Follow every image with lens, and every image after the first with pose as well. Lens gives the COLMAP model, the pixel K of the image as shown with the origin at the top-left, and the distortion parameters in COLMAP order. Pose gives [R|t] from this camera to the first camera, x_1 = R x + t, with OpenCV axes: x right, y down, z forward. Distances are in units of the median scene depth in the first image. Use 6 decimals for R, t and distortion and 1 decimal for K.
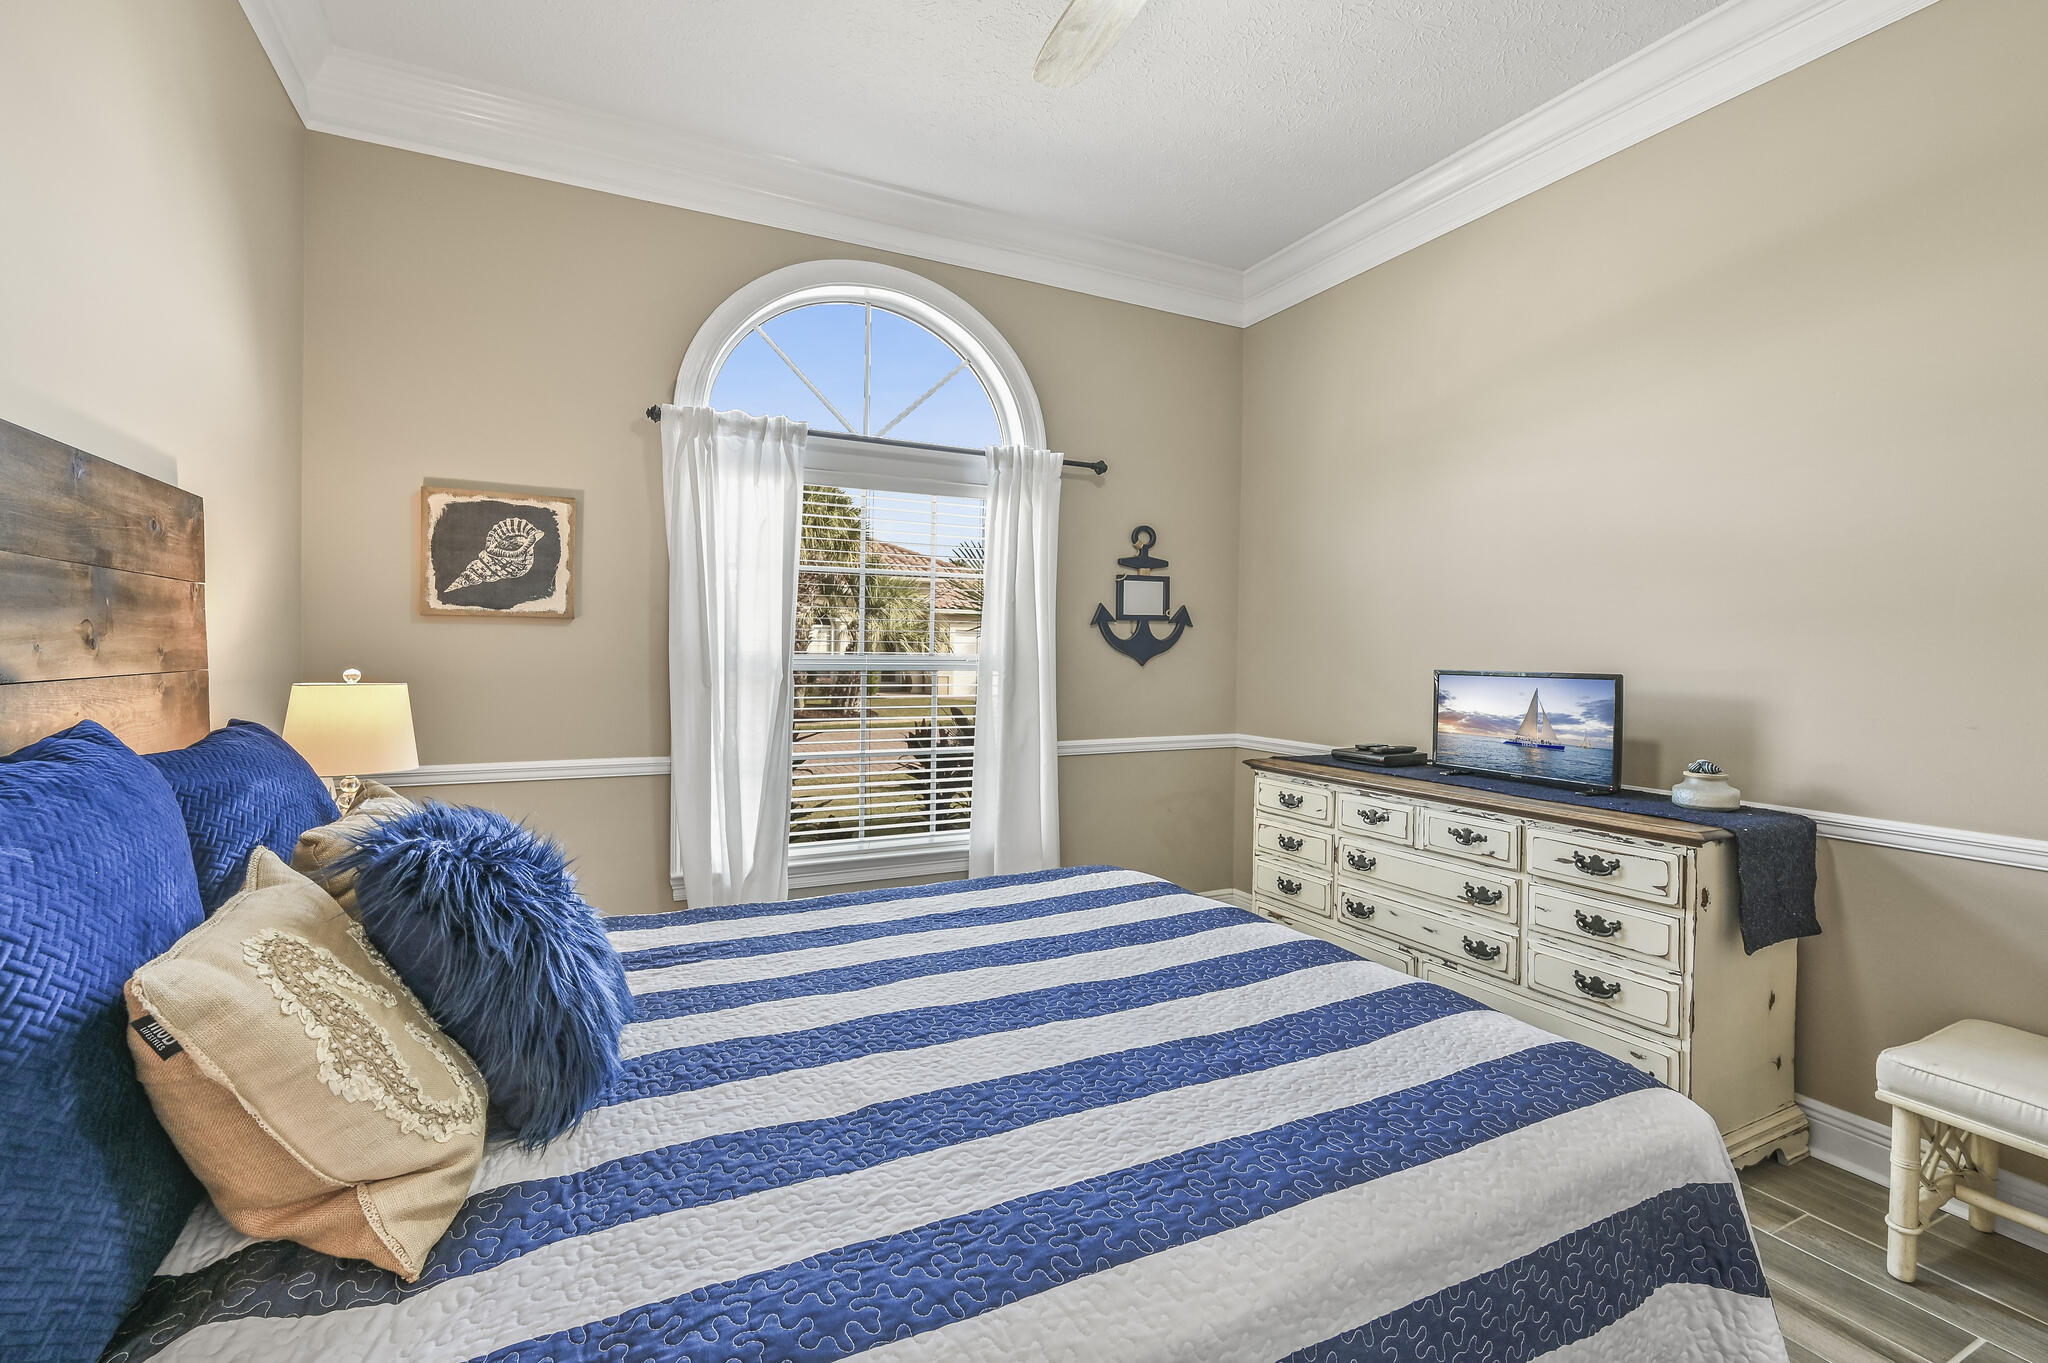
lens RADIAL K [[805.8, 0, 1103.7], [0, 805.8, 656.2], [0, 0, 1]] dist [-0.000542, 0.000259]
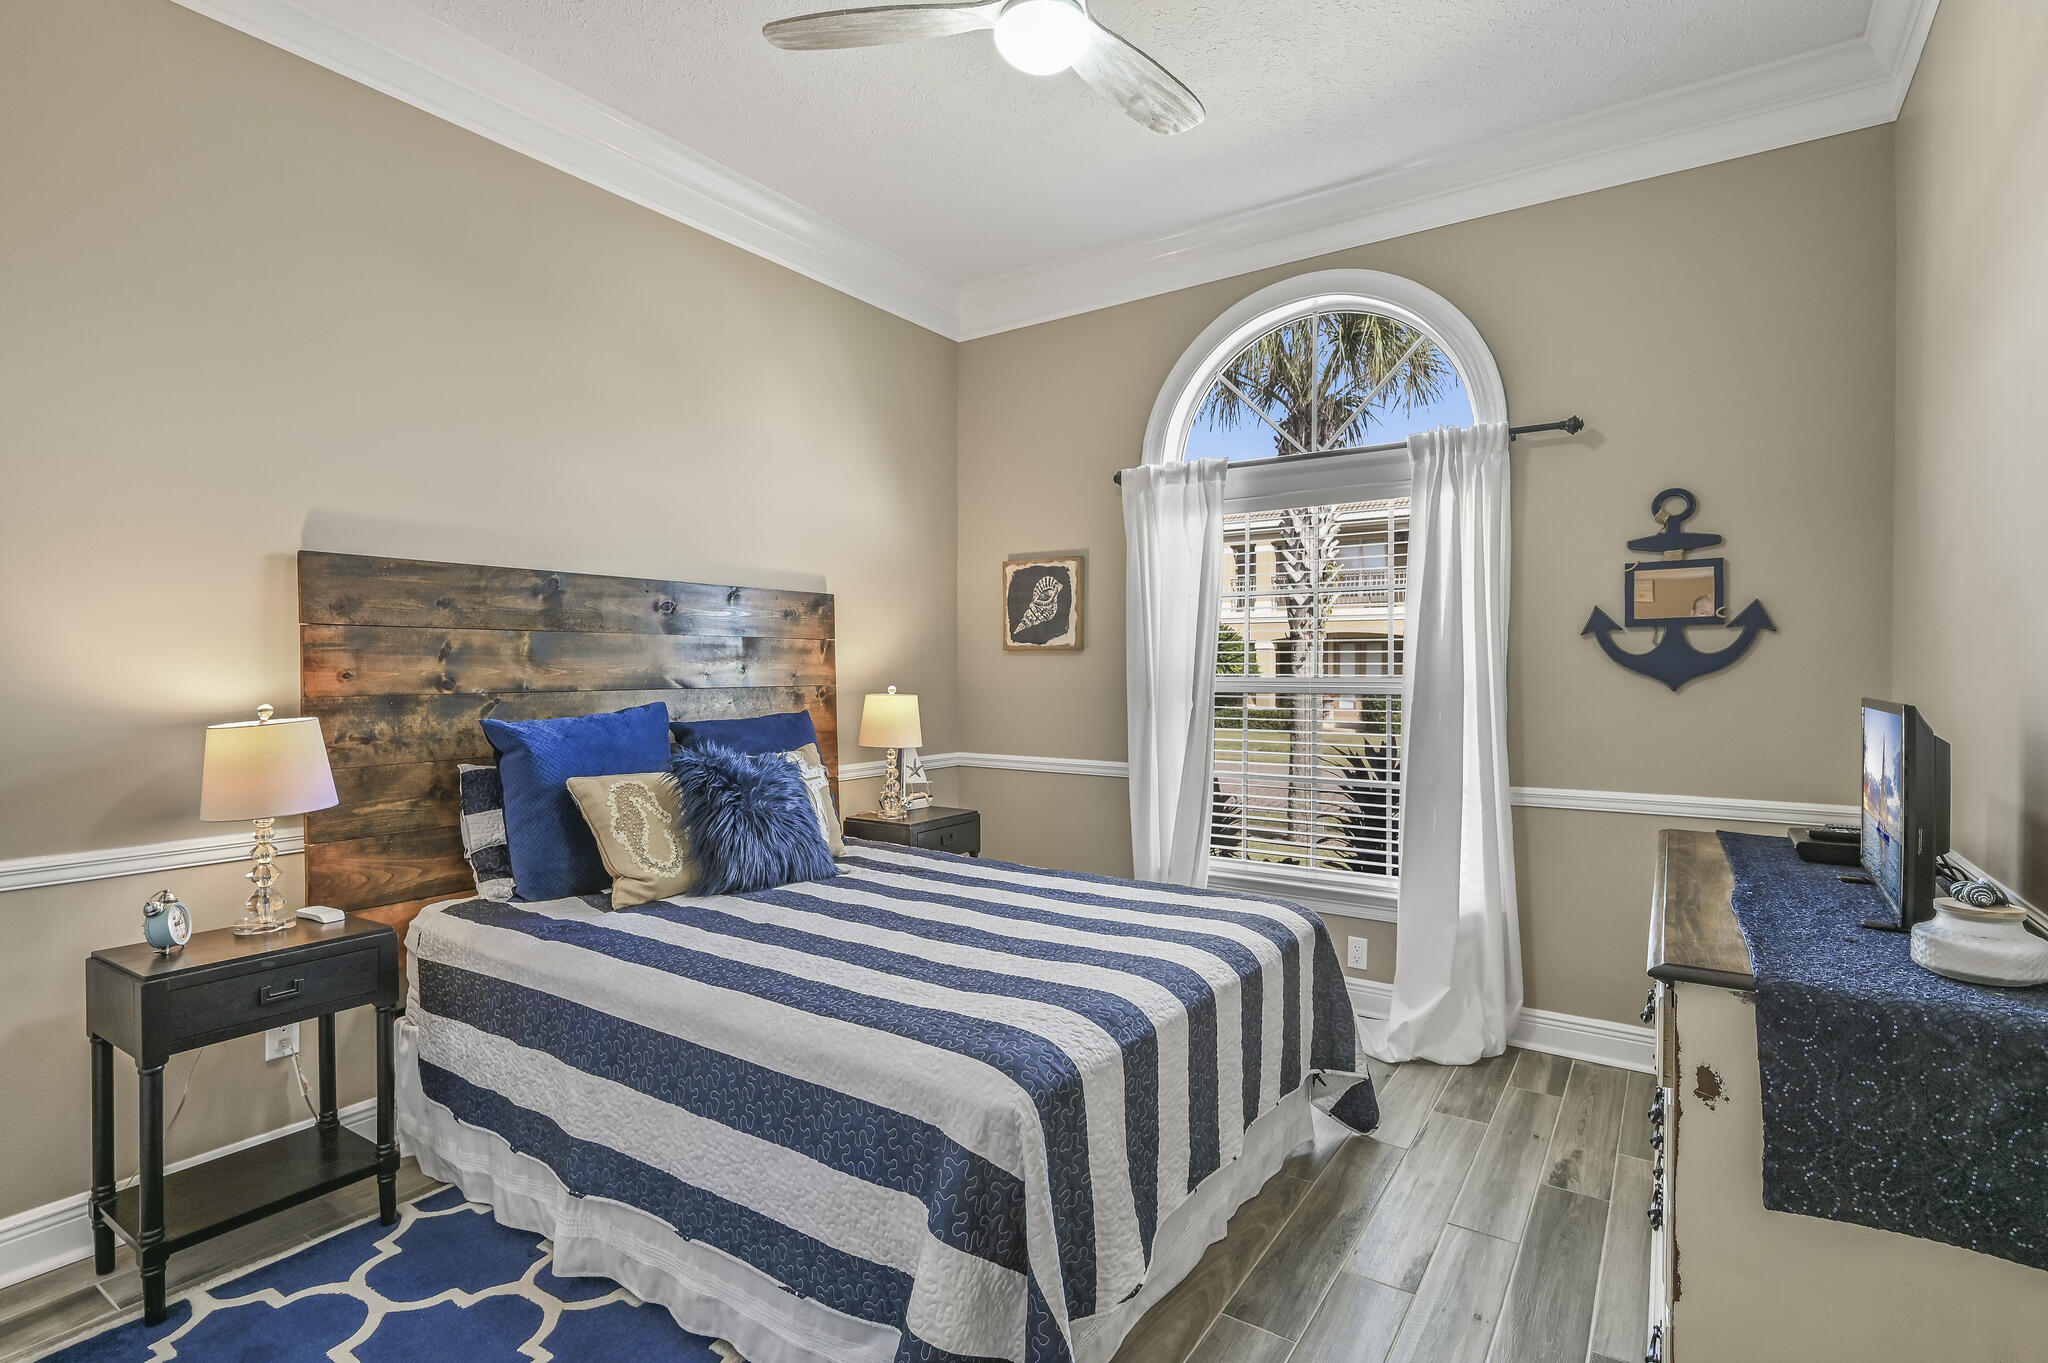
lens RADIAL K [[981.0, 0, 1024.0], [0, 981.0, 681.5], [0, 0, 1]] dist [-0.001425, -0.000105]
pose [[0.511449, -0.000031, -0.859313, 0.640210], [0.000092, 1.000000, 0.000019, 0.004227], [0.859313, -0.000088, 0.511449, 0.122822]]
